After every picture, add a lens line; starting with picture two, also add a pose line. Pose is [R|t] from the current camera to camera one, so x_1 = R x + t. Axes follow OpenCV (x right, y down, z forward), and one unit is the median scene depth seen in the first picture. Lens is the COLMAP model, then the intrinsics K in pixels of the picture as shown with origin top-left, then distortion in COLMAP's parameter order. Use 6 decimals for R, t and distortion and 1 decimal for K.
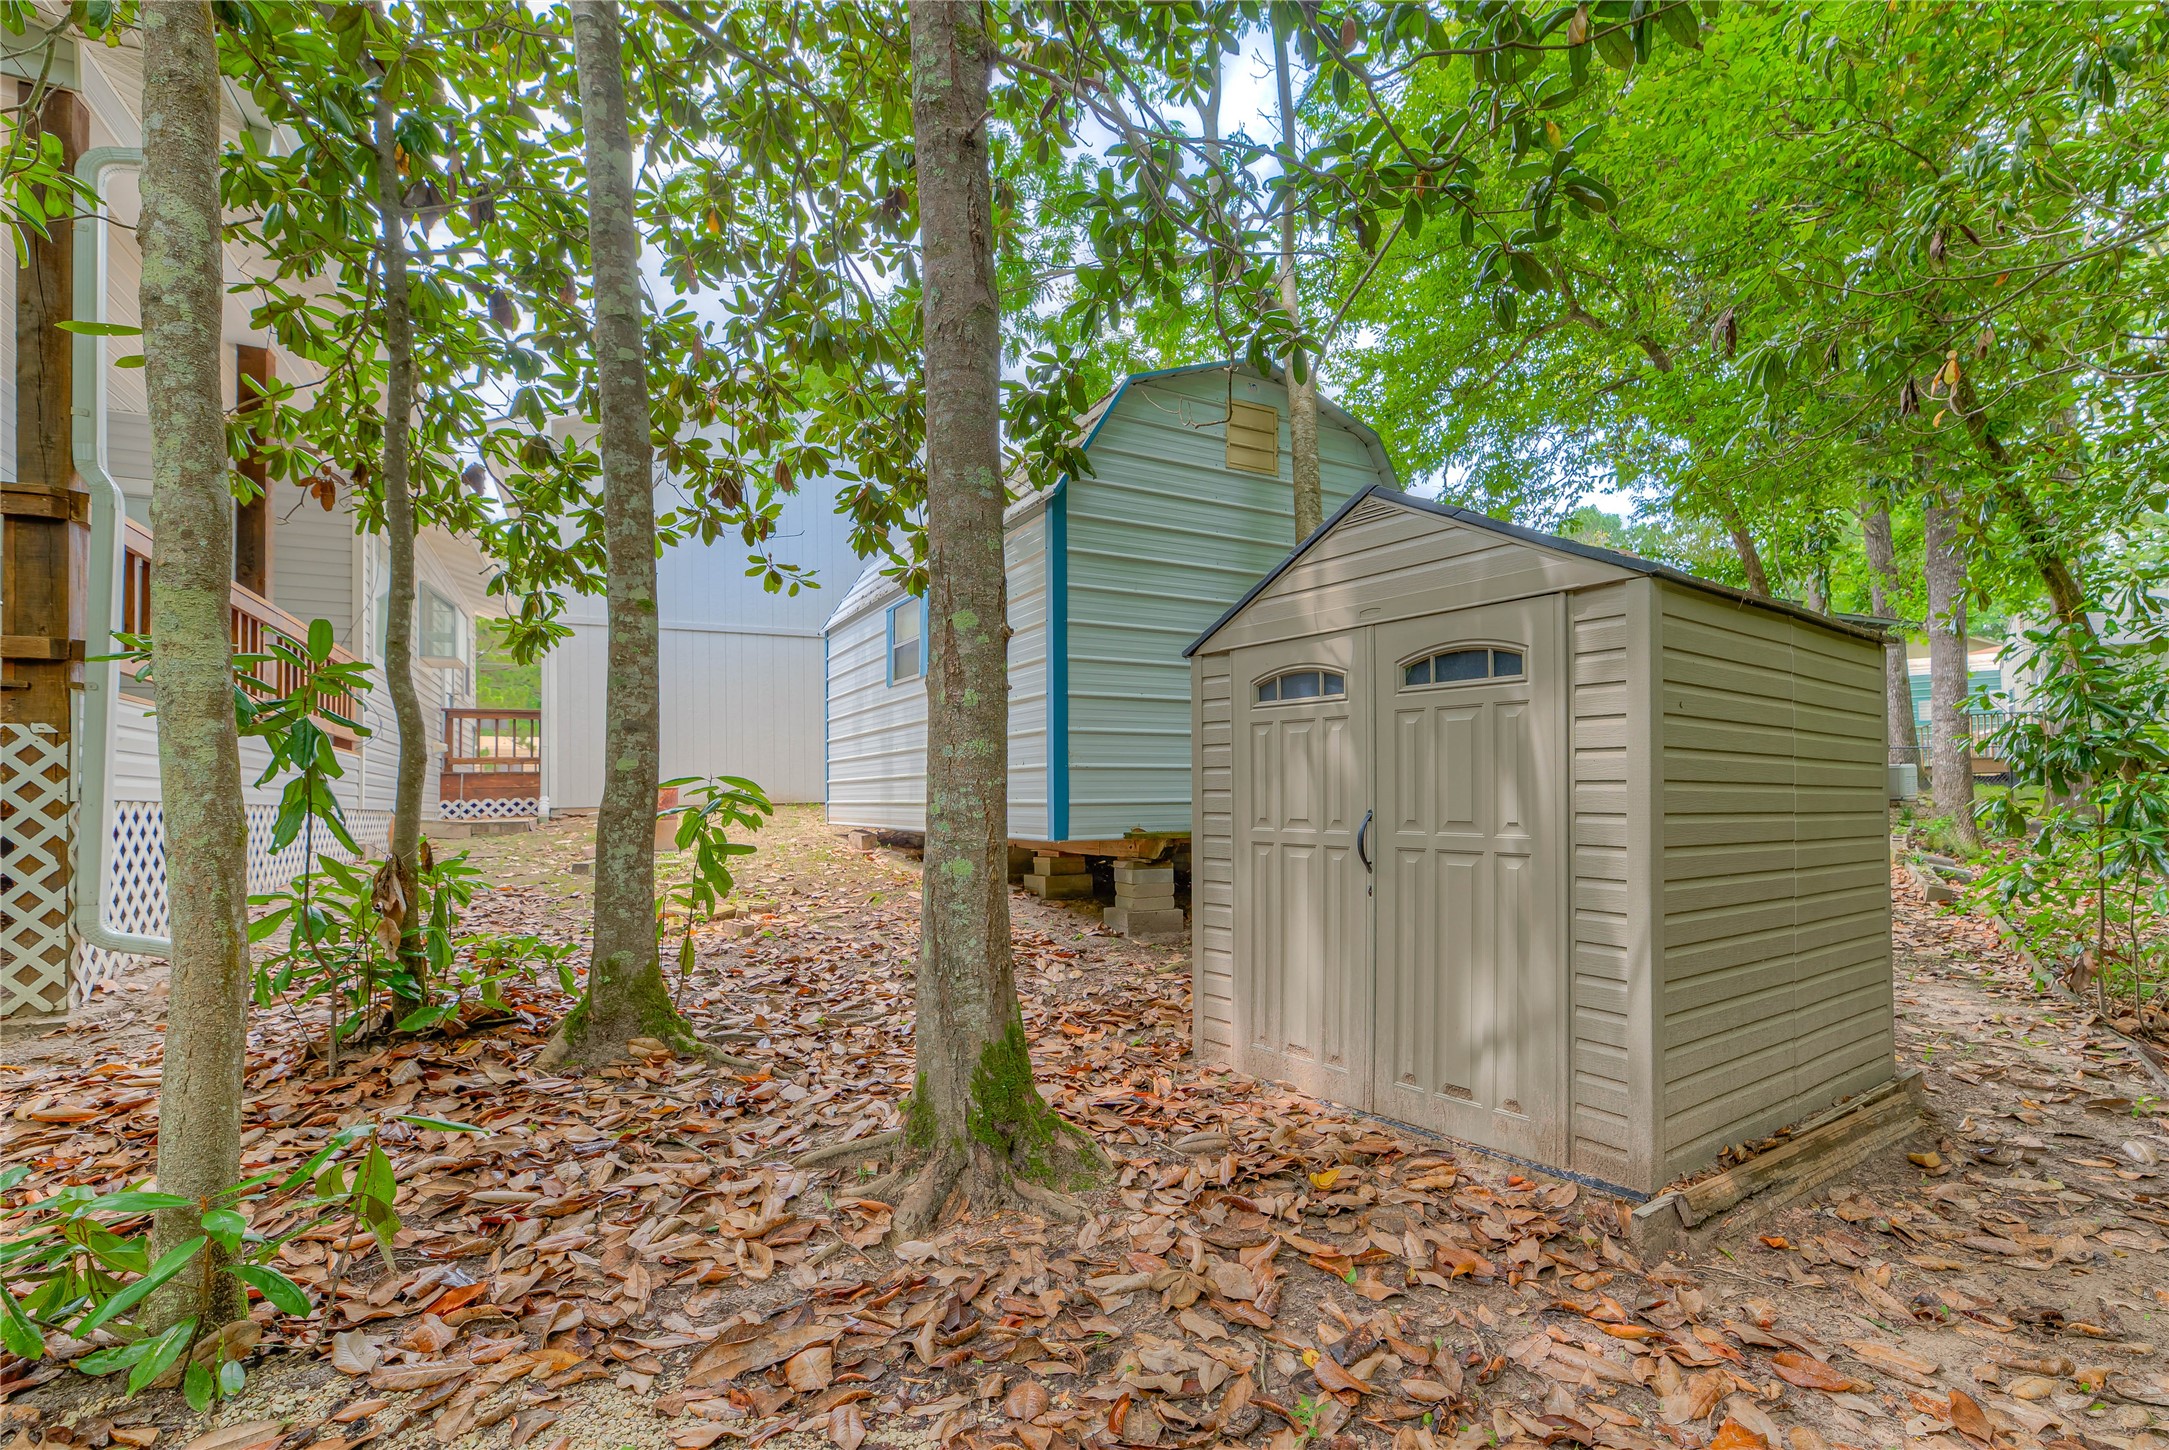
lens RADIAL K [[907.0, 0, 1233.0], [0, 907.0, 752.2], [0, 0, 1]] dist [-0.000515, -0.000780]
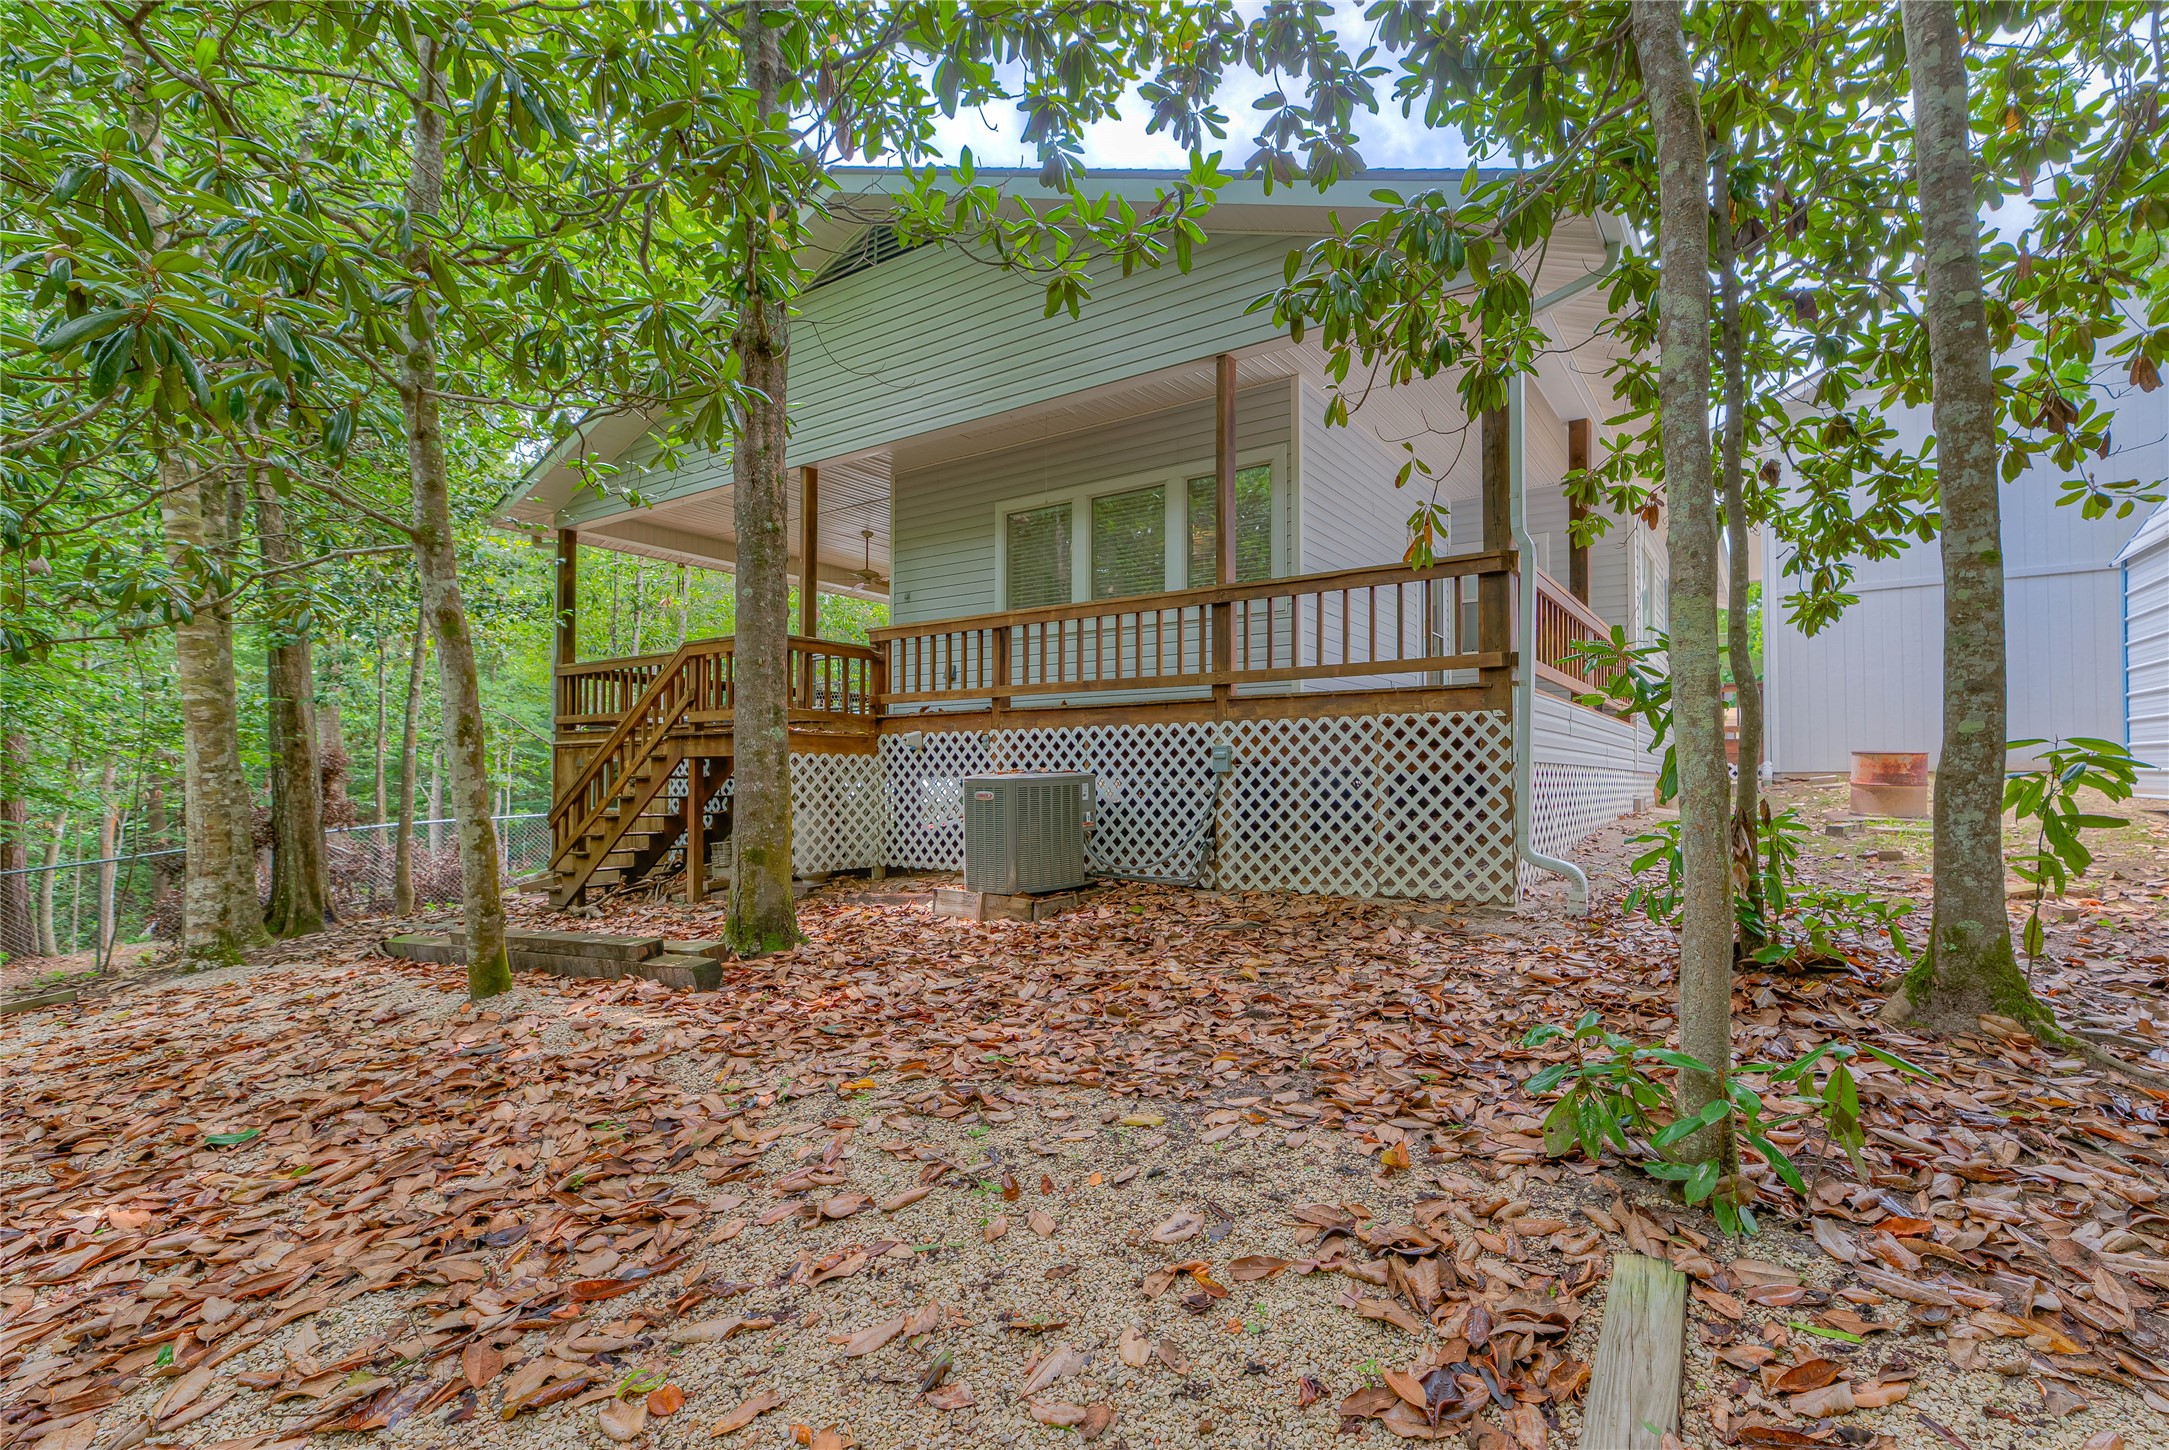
lens RADIAL K [[864.3, 0, 1086.4], [0, 864.3, 734.6], [0, 0, 1]] dist [0.000419, -0.000214]
pose [[0.521324, -0.023113, -0.853046, -0.383891], [0.036803, 0.999312, -0.004585, -0.008203], [0.852565, -0.029005, 0.521816, -0.278650]]
